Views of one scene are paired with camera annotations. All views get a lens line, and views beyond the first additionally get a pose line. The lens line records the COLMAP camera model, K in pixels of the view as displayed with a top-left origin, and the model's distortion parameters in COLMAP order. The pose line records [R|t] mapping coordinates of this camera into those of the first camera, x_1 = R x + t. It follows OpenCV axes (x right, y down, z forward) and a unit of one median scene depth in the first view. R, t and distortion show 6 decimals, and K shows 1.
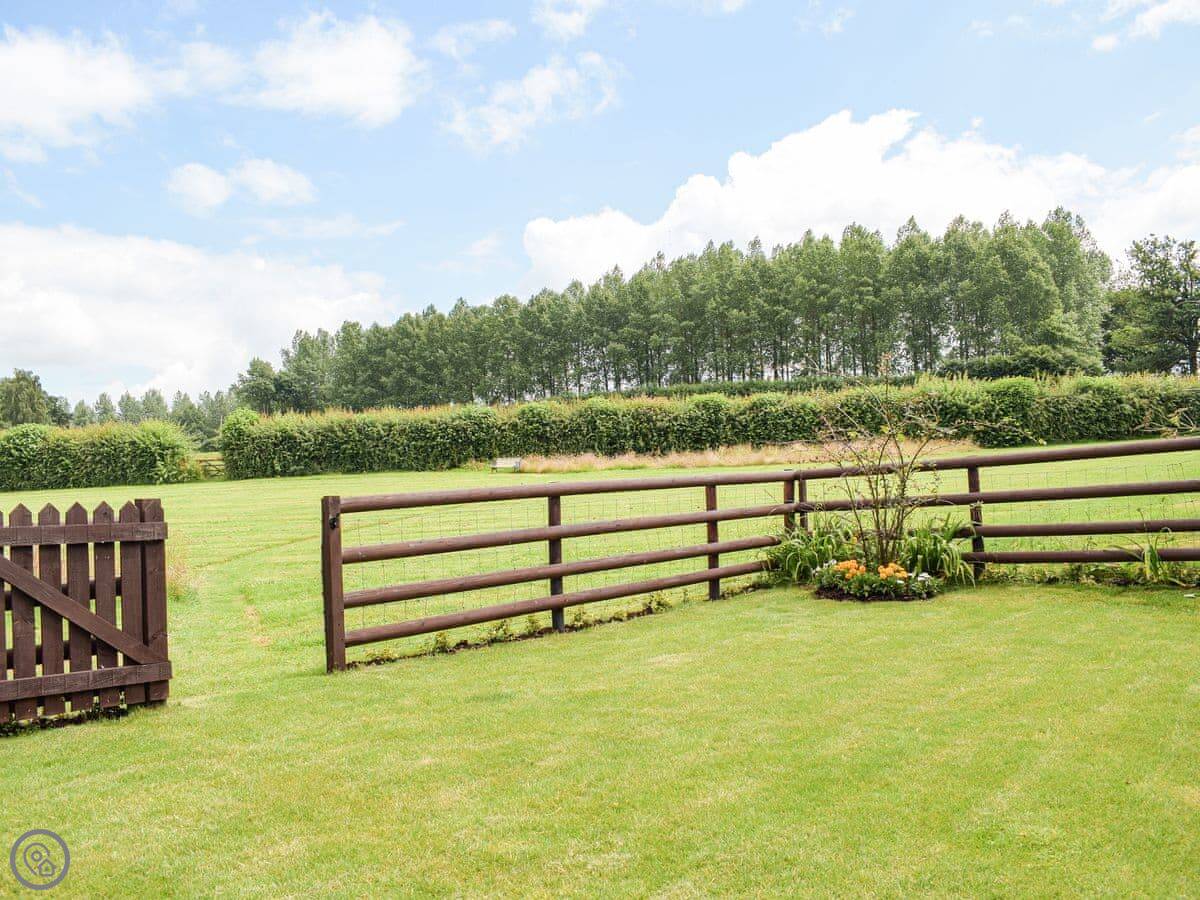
lens RADIAL K [[1059.0, 0, 600.3], [0, 1059.0, 454.9], [0, 0, 1]] dist [-0.005315, -0.005983]
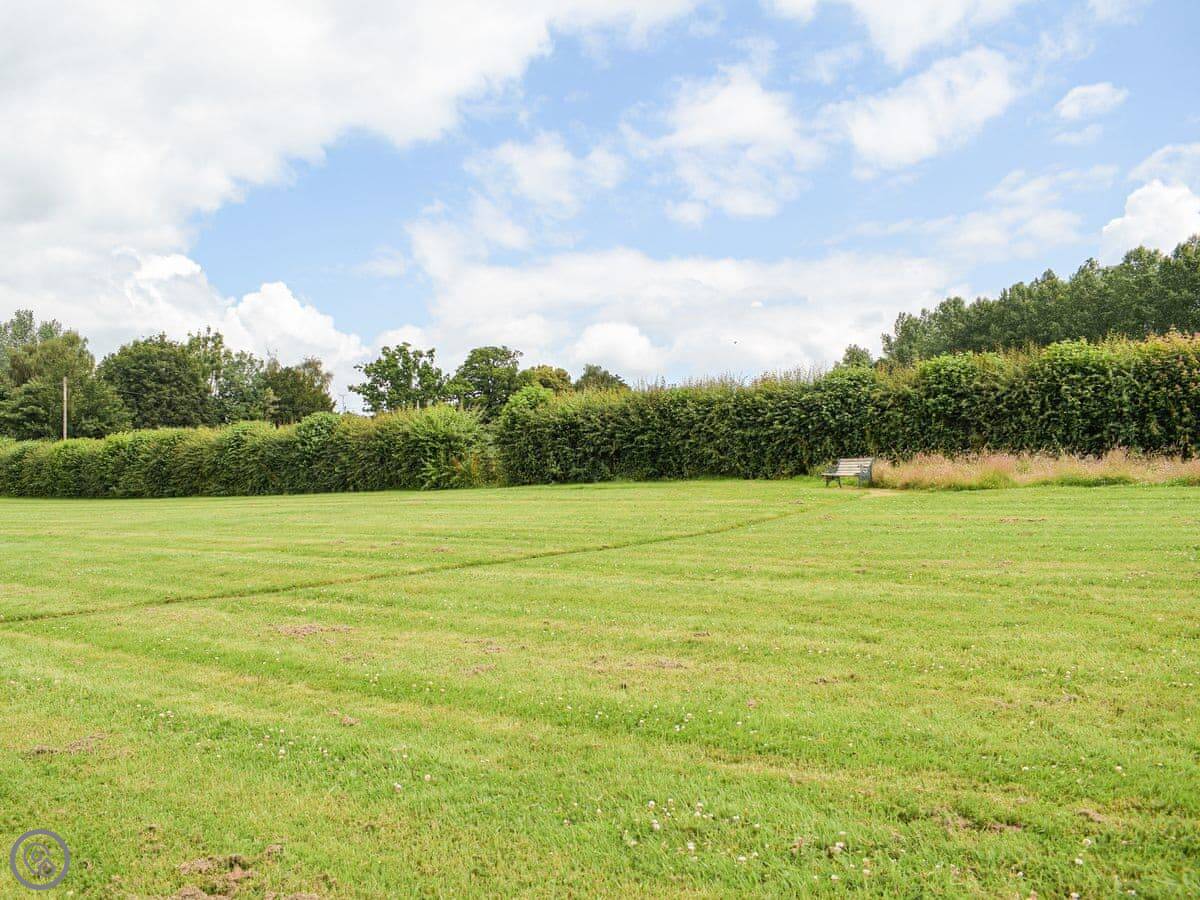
lens RADIAL K [[1059.0, 0, 600.3], [0, 1059.0, 454.9], [0, 0, 1]] dist [-0.005315, -0.005983]
pose [[0.822932, 0.005408, -0.568114, 0.102468], [-0.002046, 0.999976, 0.006554, -0.001903], [0.568136, -0.004231, 0.822924, 0.456012]]
